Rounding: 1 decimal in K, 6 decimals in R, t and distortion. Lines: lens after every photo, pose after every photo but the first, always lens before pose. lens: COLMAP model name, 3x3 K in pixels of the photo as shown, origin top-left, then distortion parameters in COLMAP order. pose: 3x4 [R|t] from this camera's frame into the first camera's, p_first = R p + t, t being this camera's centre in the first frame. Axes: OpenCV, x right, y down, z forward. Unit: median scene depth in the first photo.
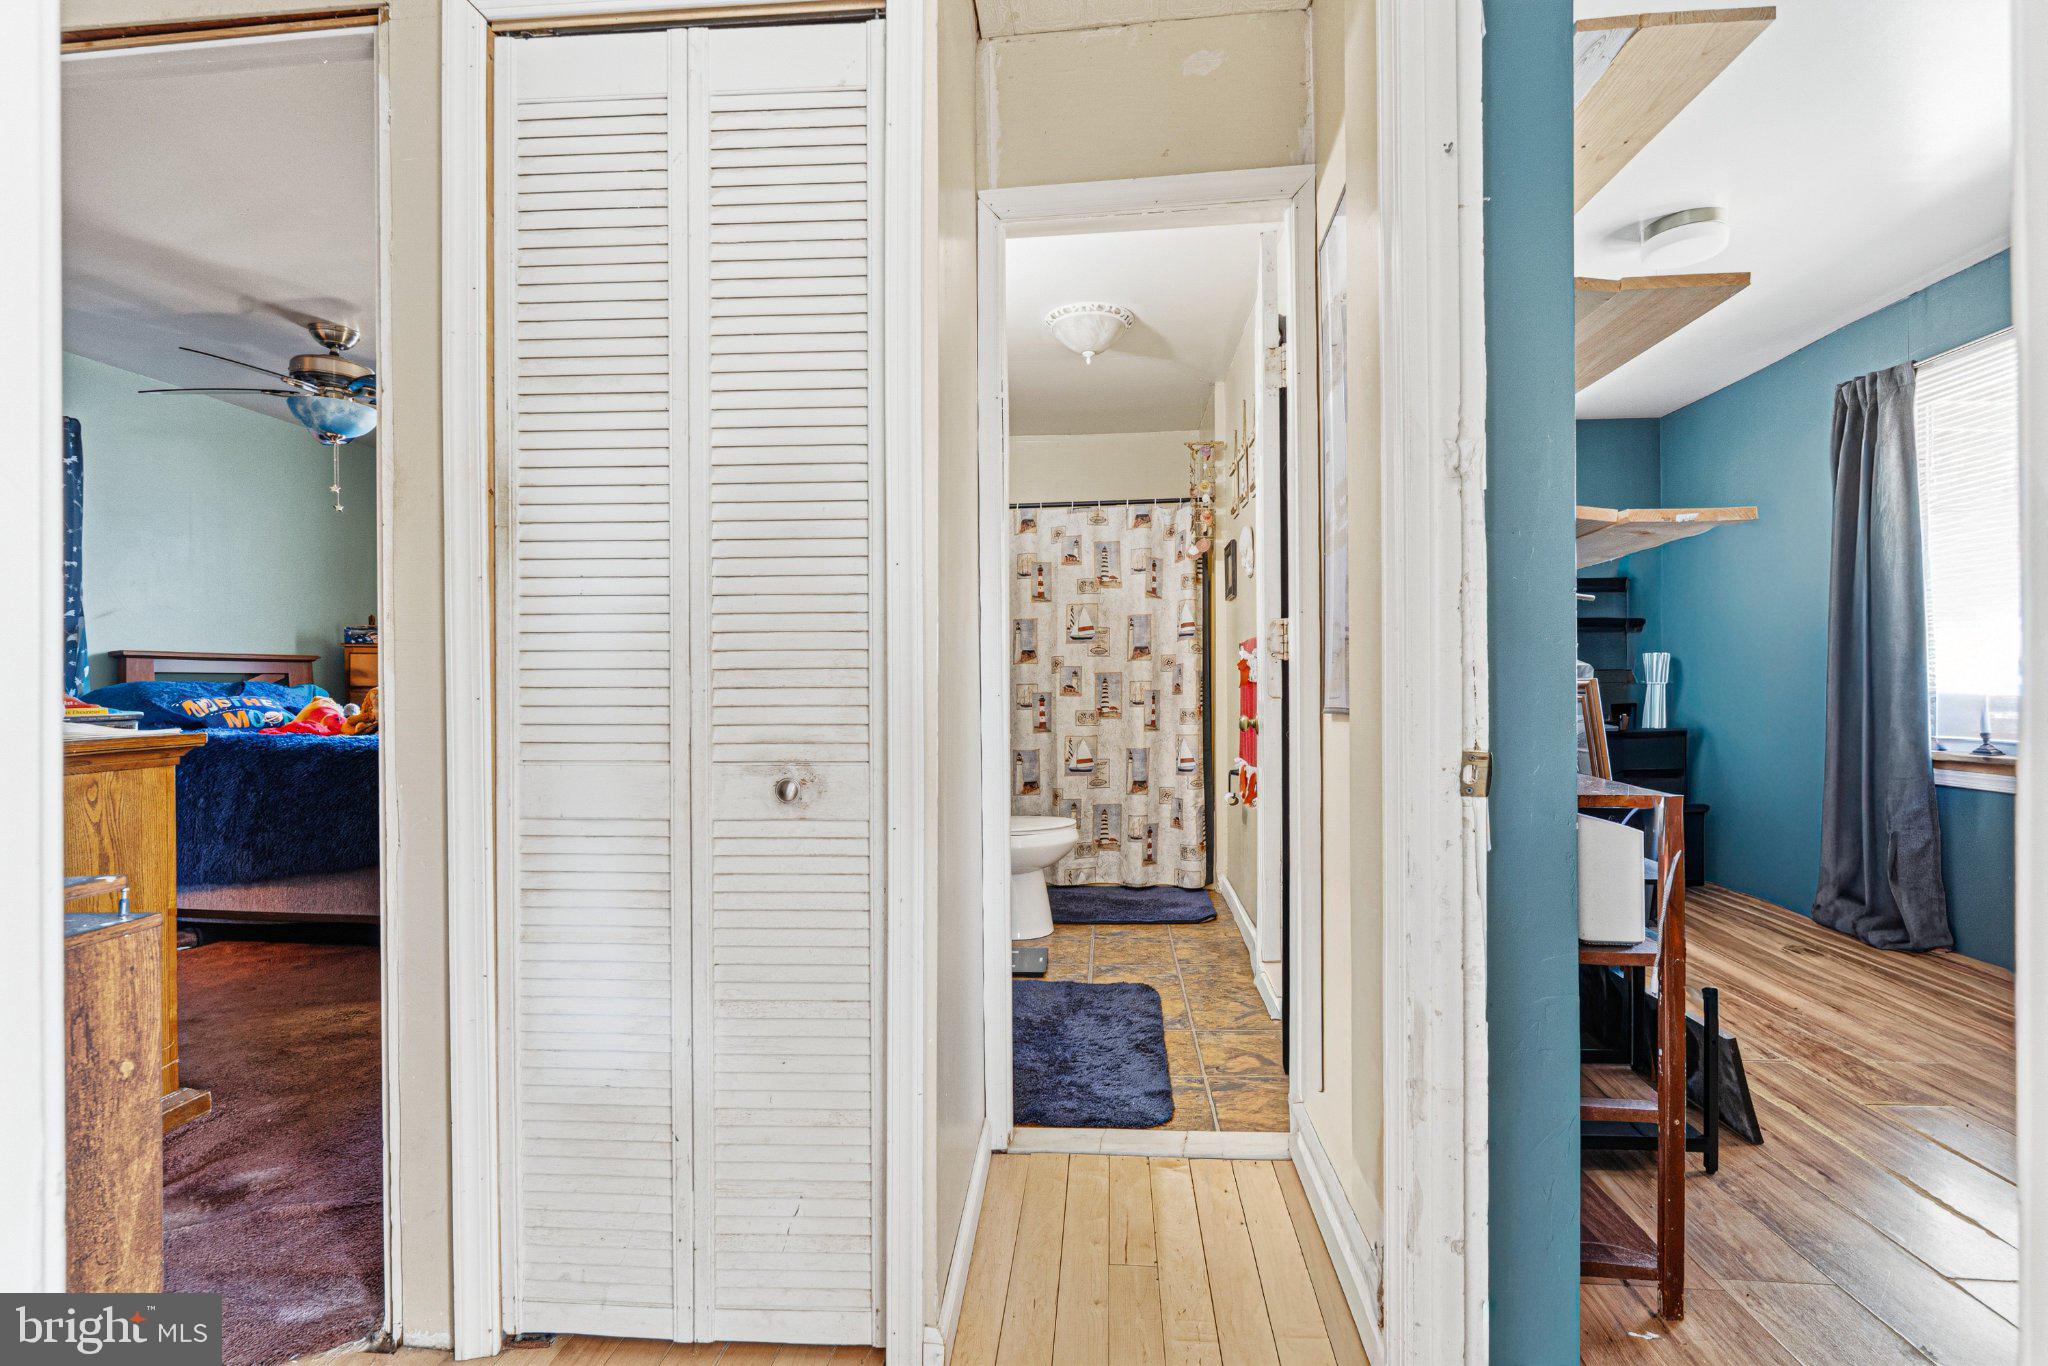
lens RADIAL K [[922.6, 0, 1031.9], [0, 922.6, 682.0], [0, 0, 1]] dist [0.001709, 0.000281]
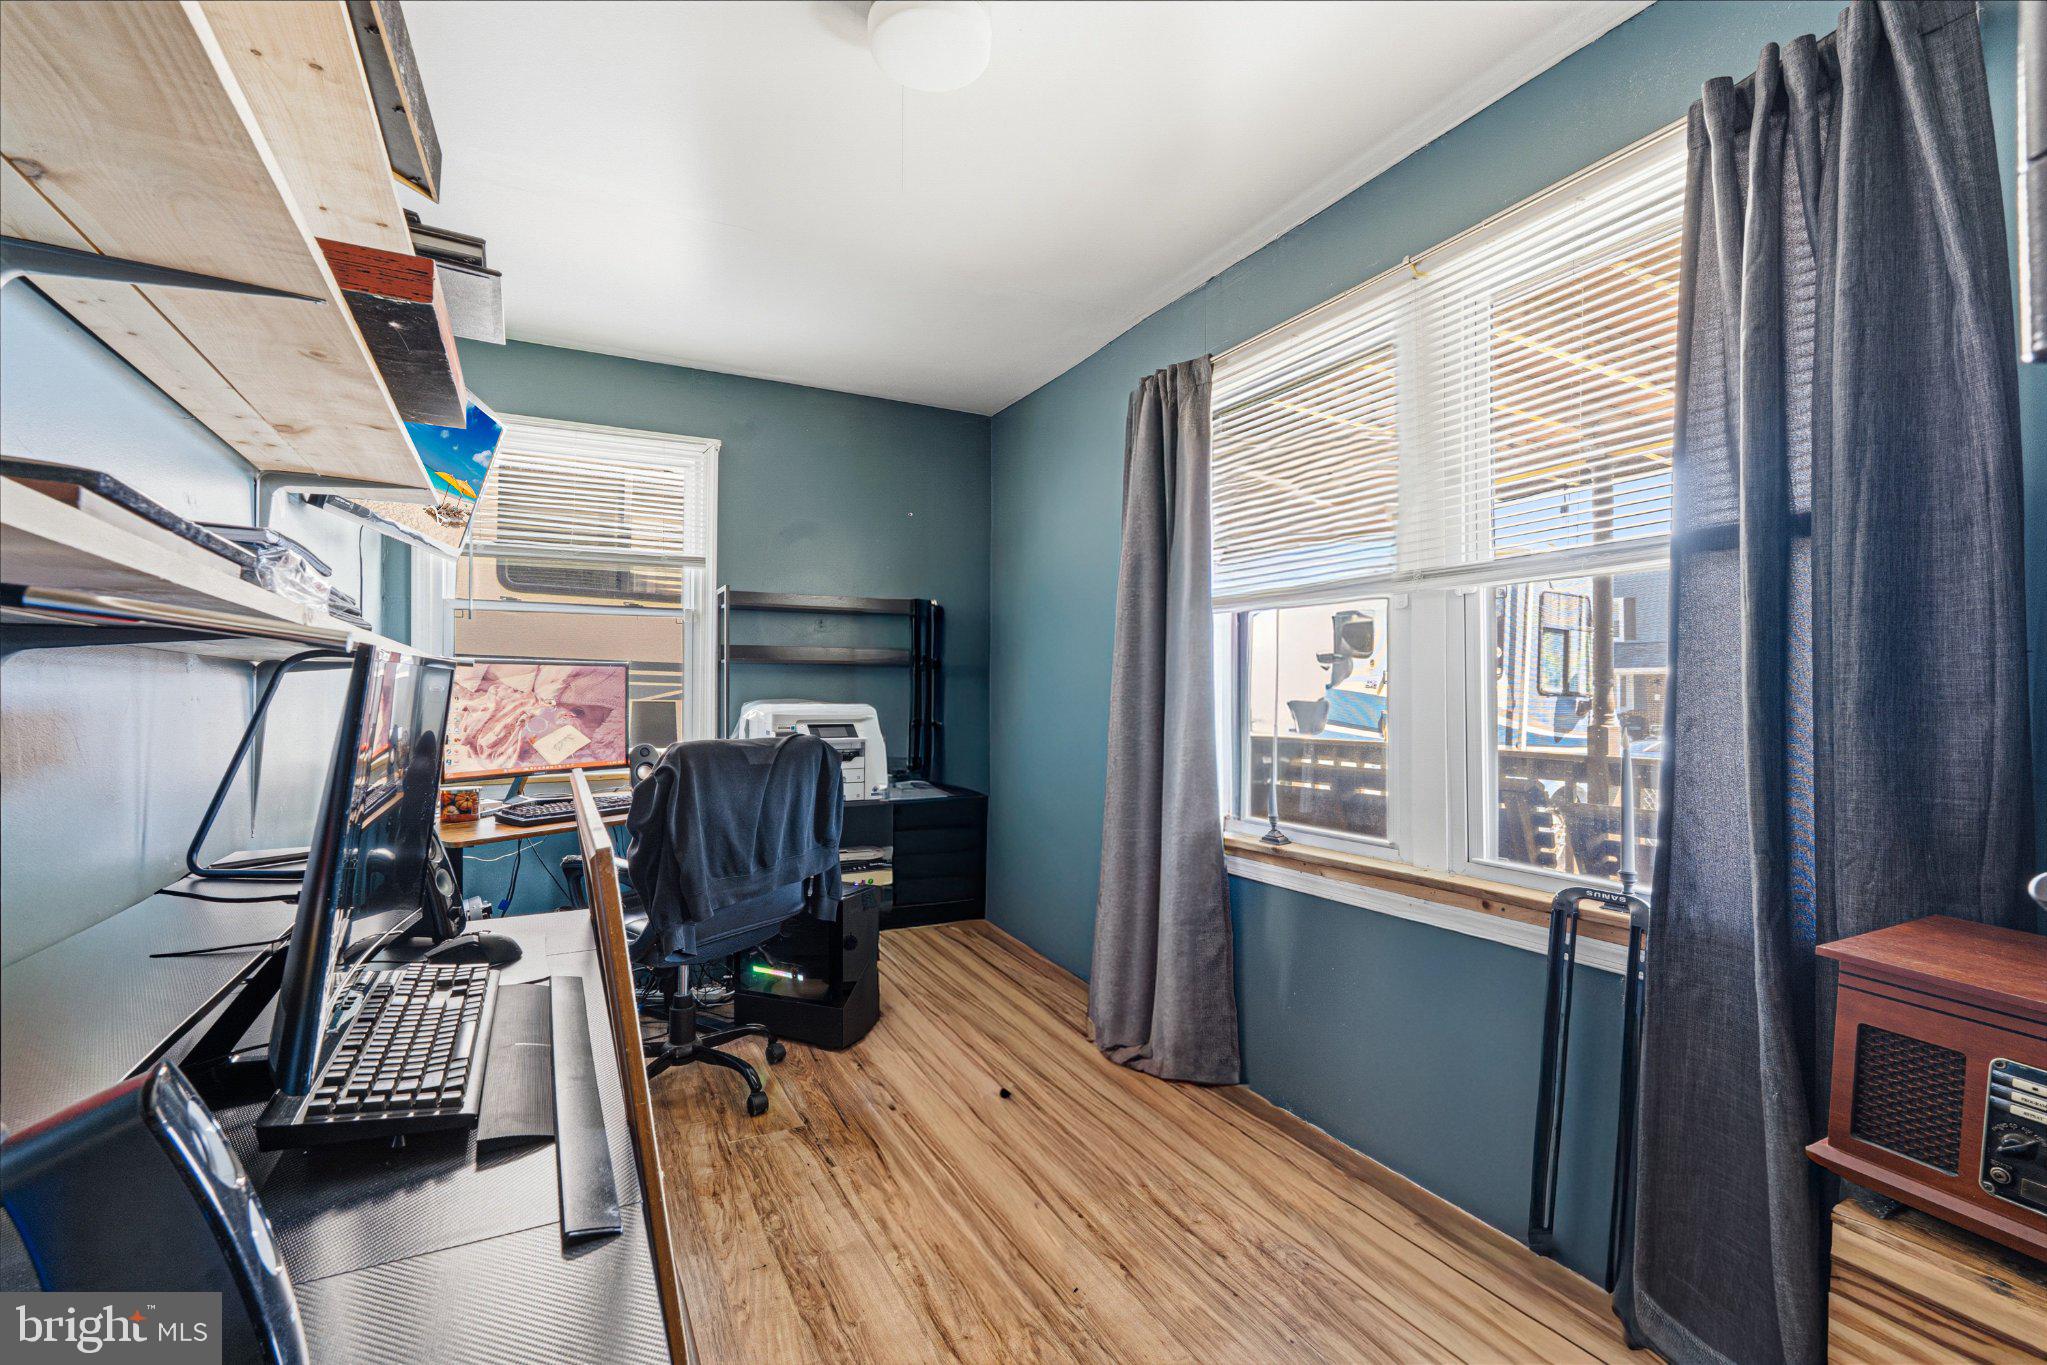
lens RADIAL K [[922.2, 0, 1023.5], [0, 922.2, 688.8], [0, 0, 1]] dist [0.001709, 0.000281]
pose [[0.846509, 0.006065, 0.532340, 0.385693], [-0.004001, 0.999979, -0.005030, -0.049115], [-0.532360, 0.002128, 0.846516, 0.402653]]
